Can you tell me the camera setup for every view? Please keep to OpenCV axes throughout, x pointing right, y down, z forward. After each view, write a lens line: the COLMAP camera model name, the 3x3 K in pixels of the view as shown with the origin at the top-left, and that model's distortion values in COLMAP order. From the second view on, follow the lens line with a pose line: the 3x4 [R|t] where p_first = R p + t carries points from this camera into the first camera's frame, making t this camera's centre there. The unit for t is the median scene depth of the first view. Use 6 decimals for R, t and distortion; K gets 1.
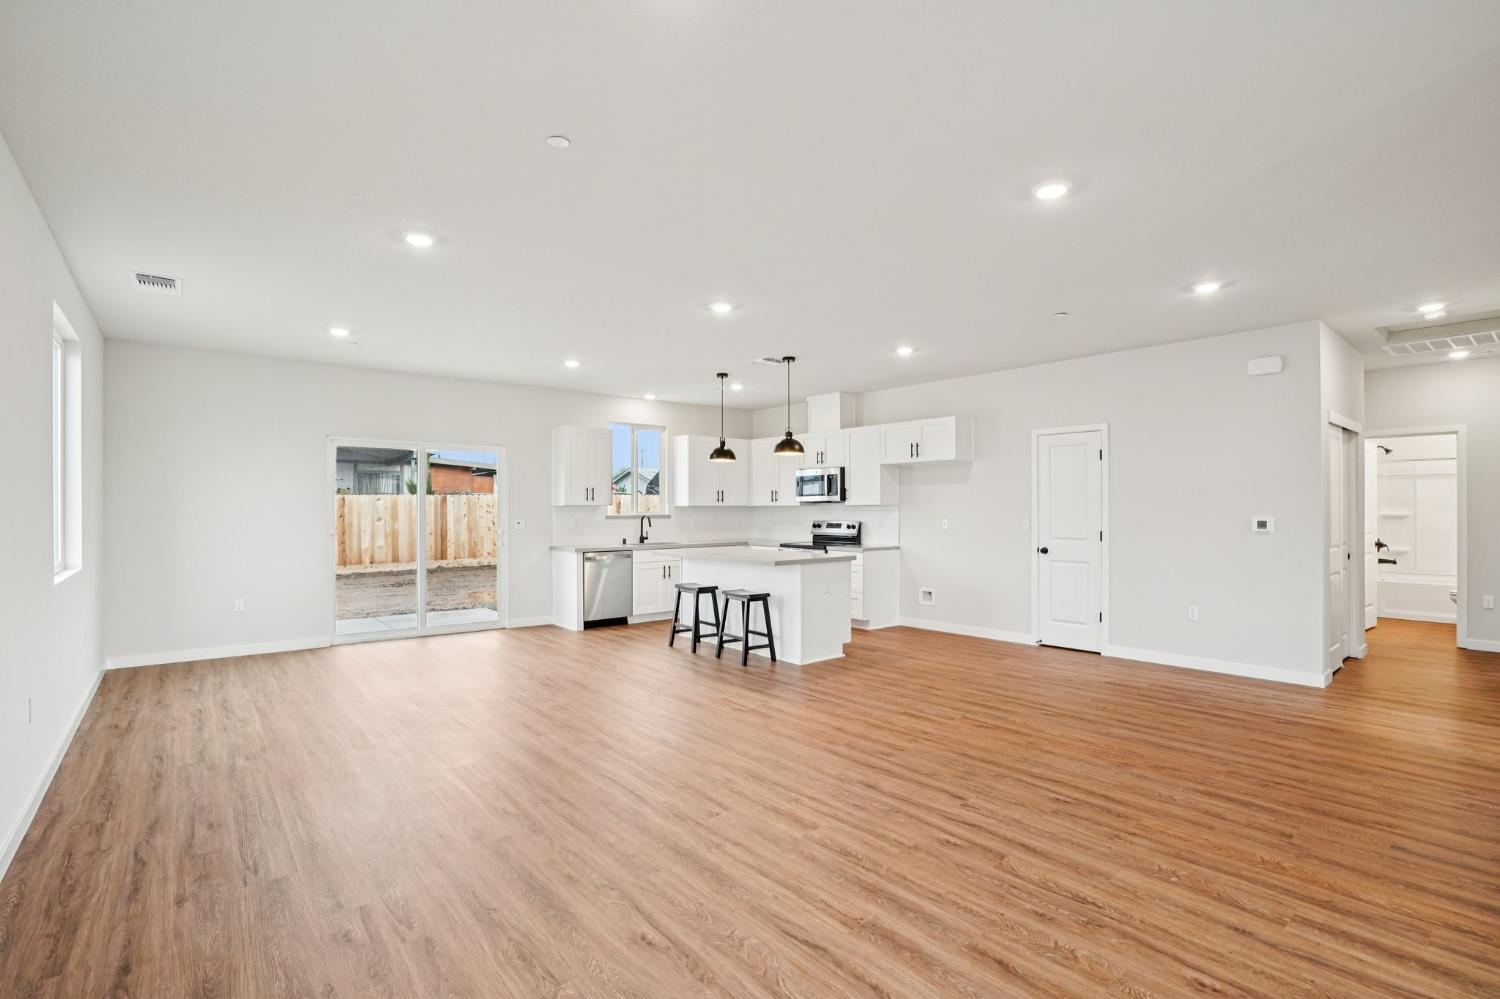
lens RADIAL K [[698.2, 0, 747.5], [0, 698.2, 509.0], [0, 0, 1]] dist [-0.063428, 0.023931]
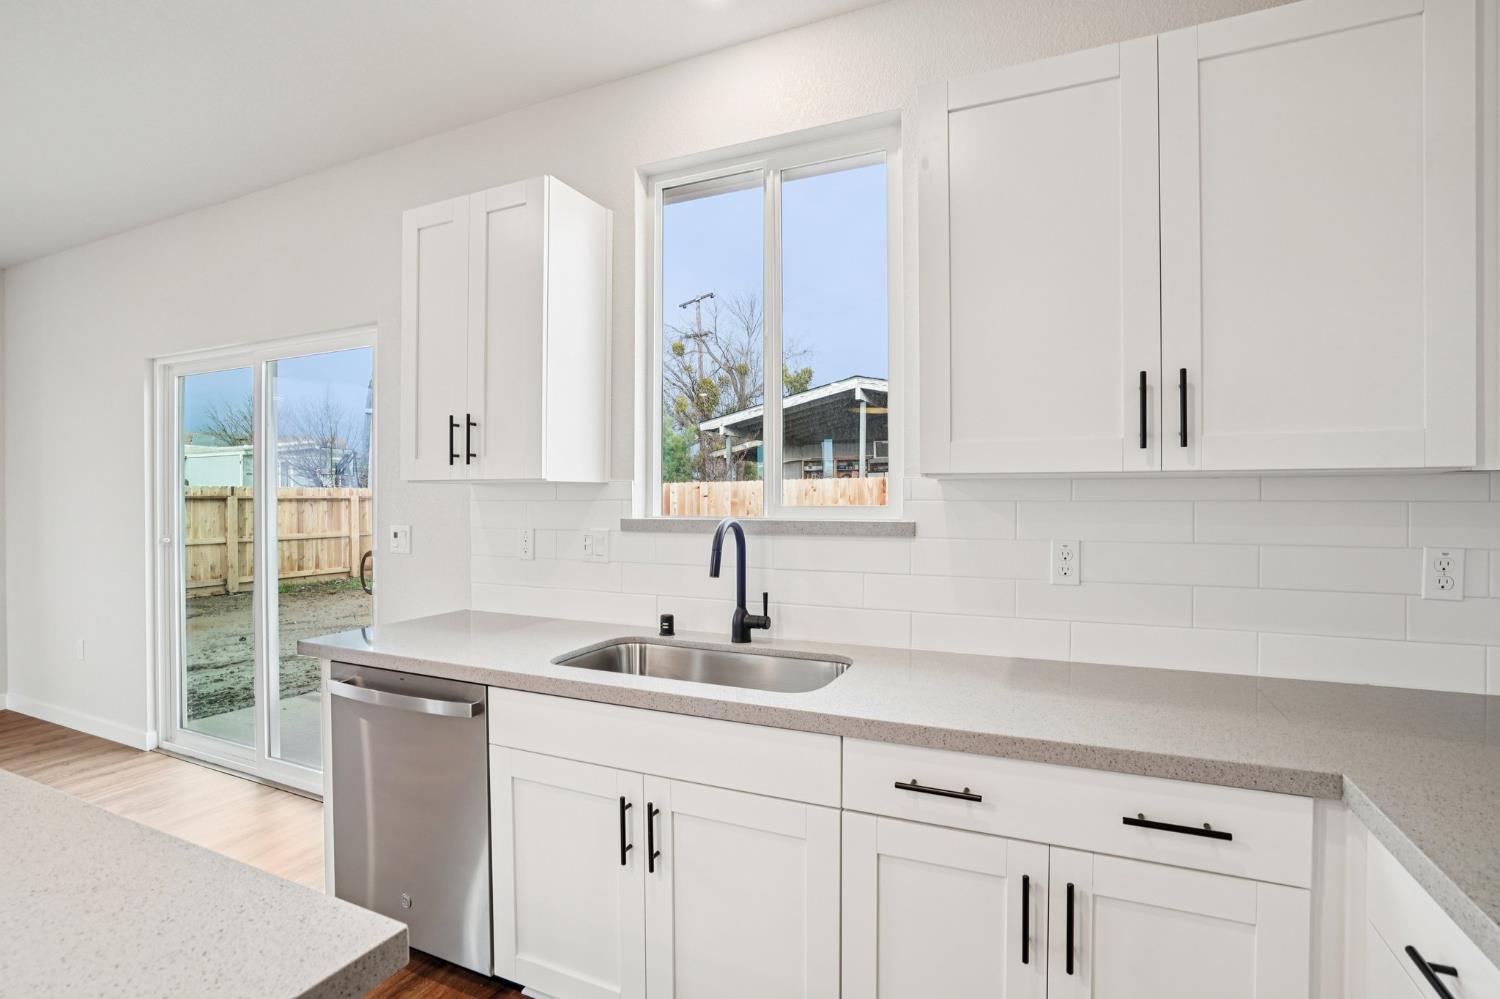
lens RADIAL K [[709.2, 0, 748.5], [0, 709.2, 493.1], [0, 0, 1]] dist [-0.062196, 0.025206]
pose [[0.435826, -0.005018, -0.900017, 0.071123], [0.002043, 0.999987, -0.004586, 0.000640], [0.900029, 0.000160, 0.435831, 1.055420]]
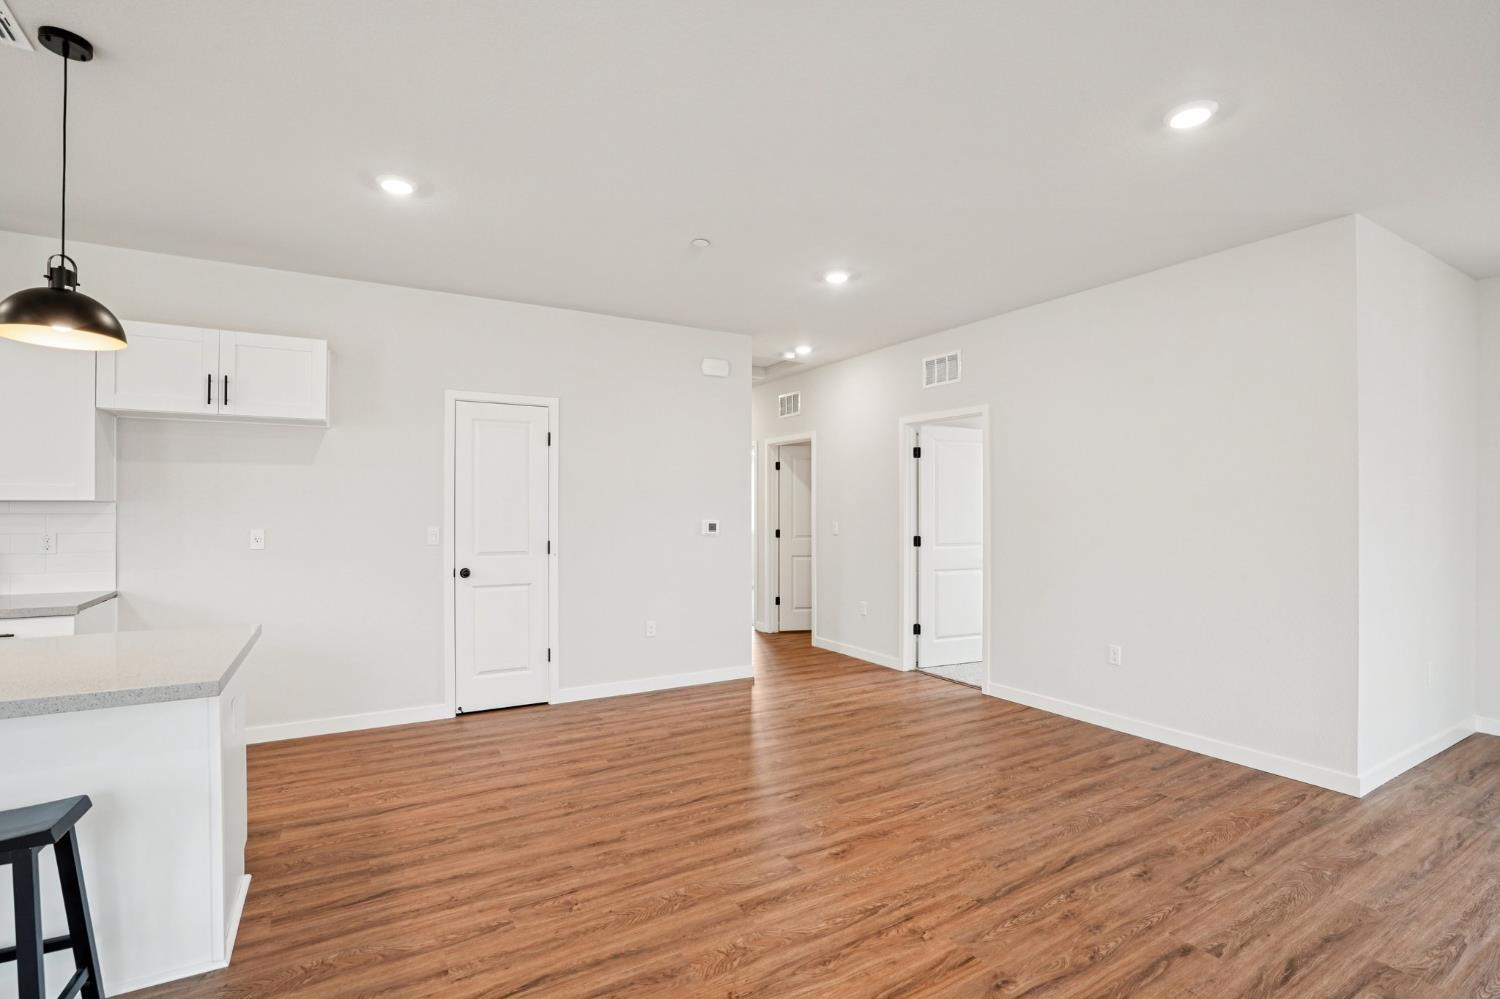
lens RADIAL K [[698.2, 0, 747.5], [0, 698.2, 509.0], [0, 0, 1]] dist [-0.063428, 0.023931]
pose [[0.161348, 0.003662, 0.986891, -0.167489], [-0.000207, 0.999993, -0.003676, 0.000619], [-0.986898, 0.000389, 0.161348, 0.556070]]
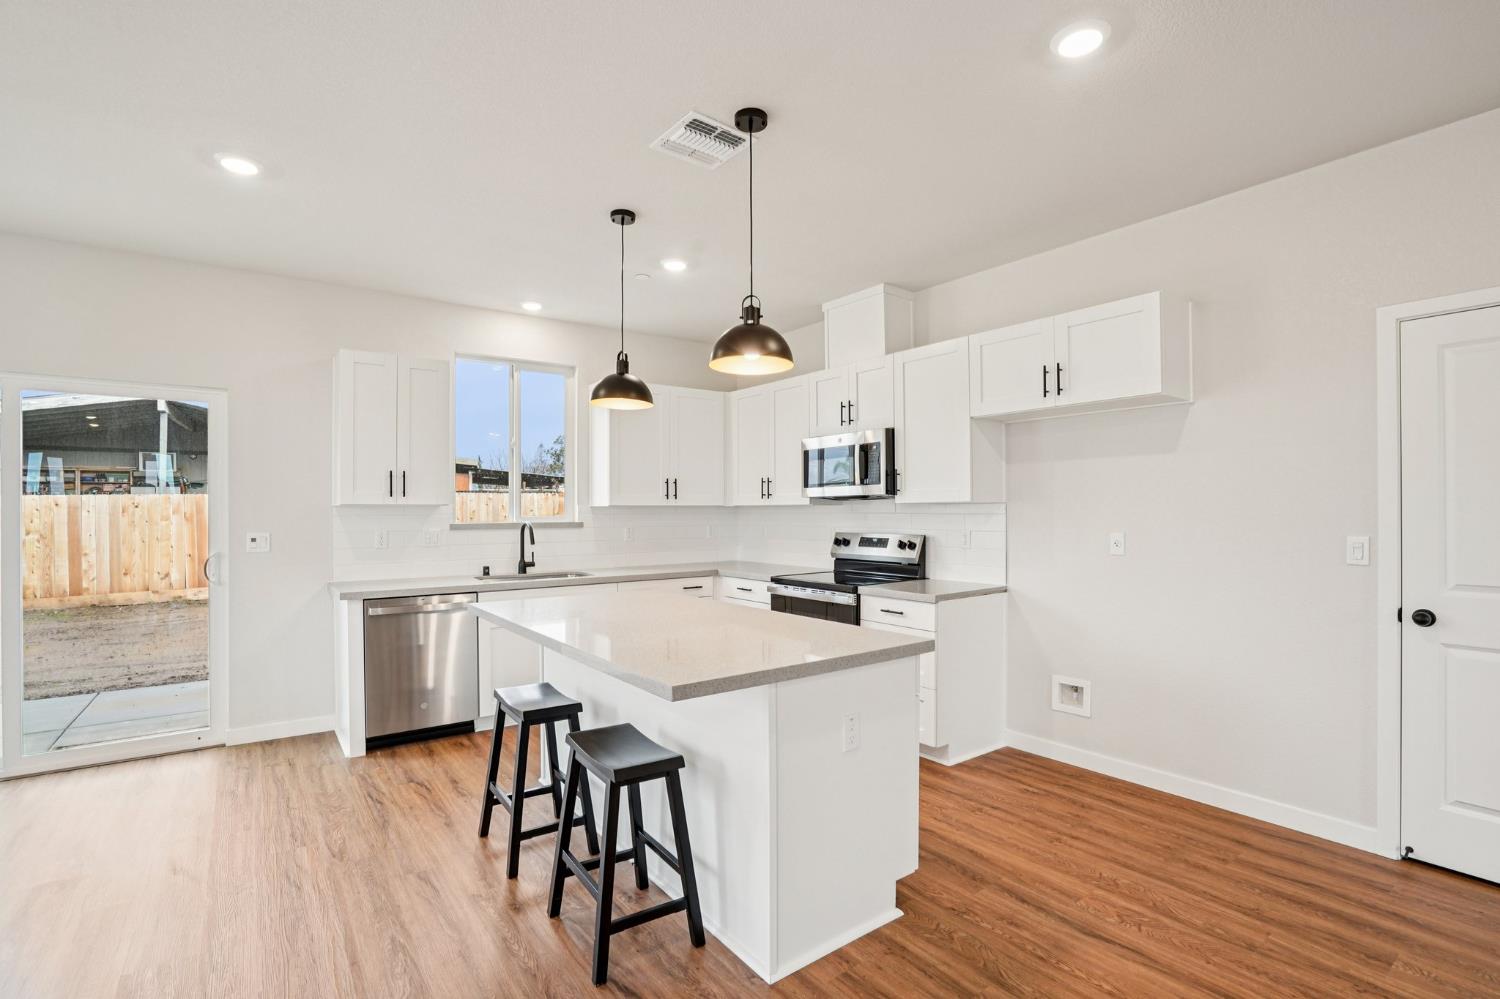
lens RADIAL K [[693.5, 0, 750.6], [0, 693.5, 515.1], [0, 0, 1]] dist [-0.060854, 0.023998]
pose [[0.998614, -0.002735, -0.052554, 0.067733], [0.003070, 0.999975, 0.006299, -0.000587], [0.052535, -0.006452, 0.998598, 0.545190]]
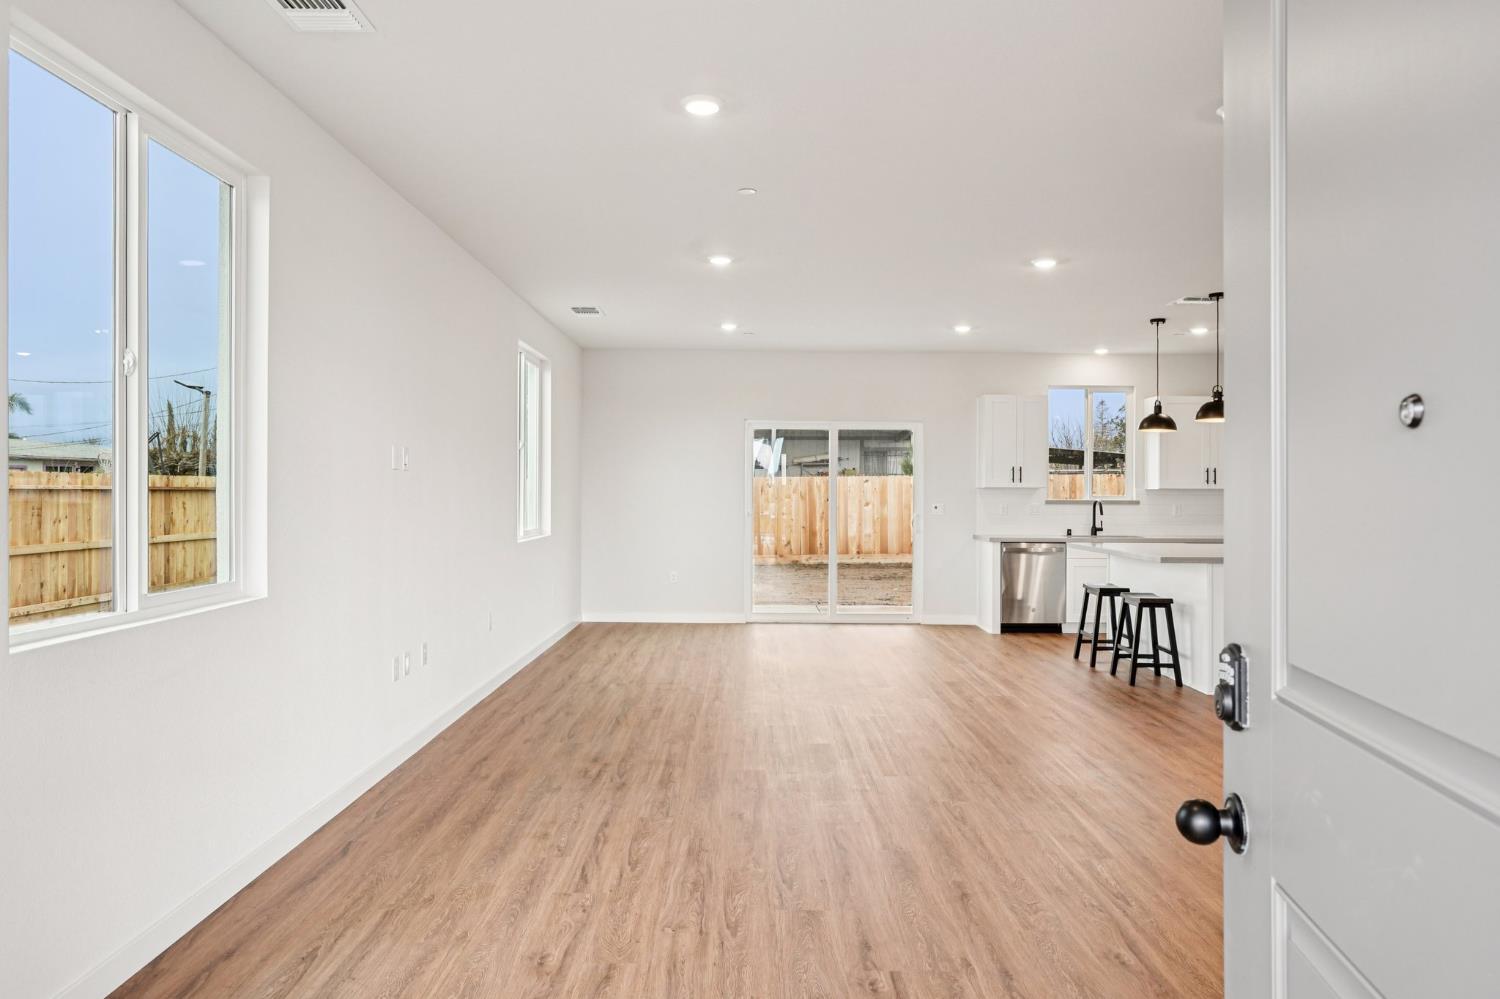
lens RADIAL K [[982.0, 0, 785.8], [0, 982.0, 492.2], [0, 0, 1]] dist [0.056521, 0.000088]
pose [[0.792222, 0.005239, -0.610211, 0.301992], [-0.007063, 0.999975, -0.000585, 0.002961], [0.610192, 0.004774, 0.792239, -0.126740]]
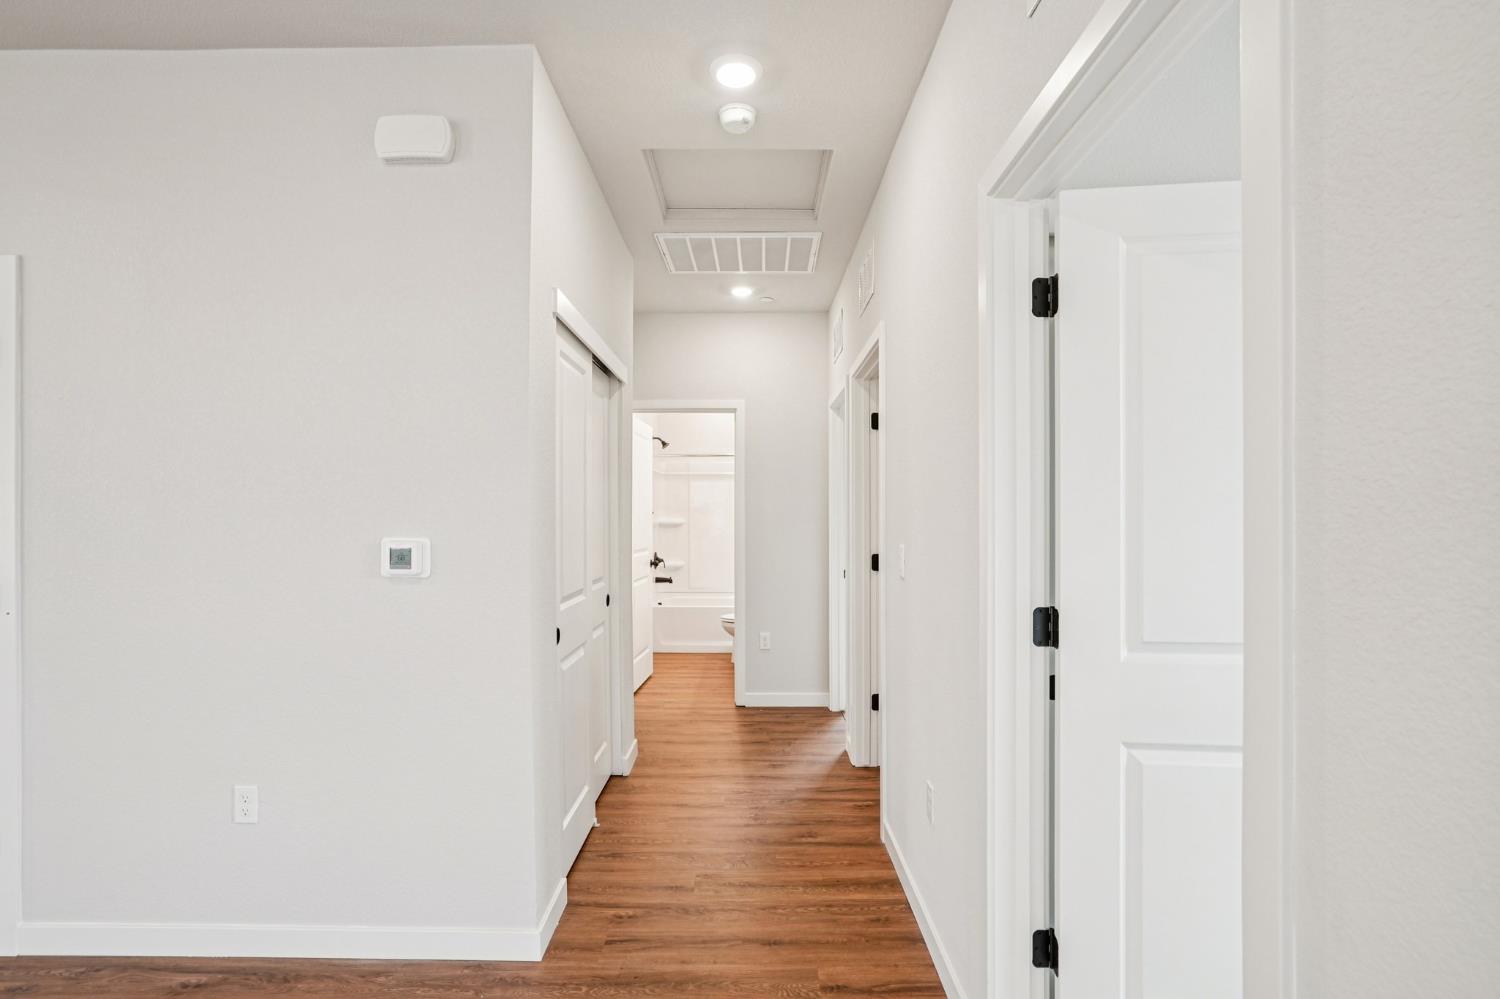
lens RADIAL K [[693.5, 0, 750.6], [0, 693.5, 515.1], [0, 0, 1]] dist [-0.060854, 0.023998]
pose [[0.635650, 0.001231, 0.771976, 0.417590], [-0.000057, 0.999999, -0.001548, 0.000774], [-0.771977, 0.000940, 0.635650, 0.433276]]
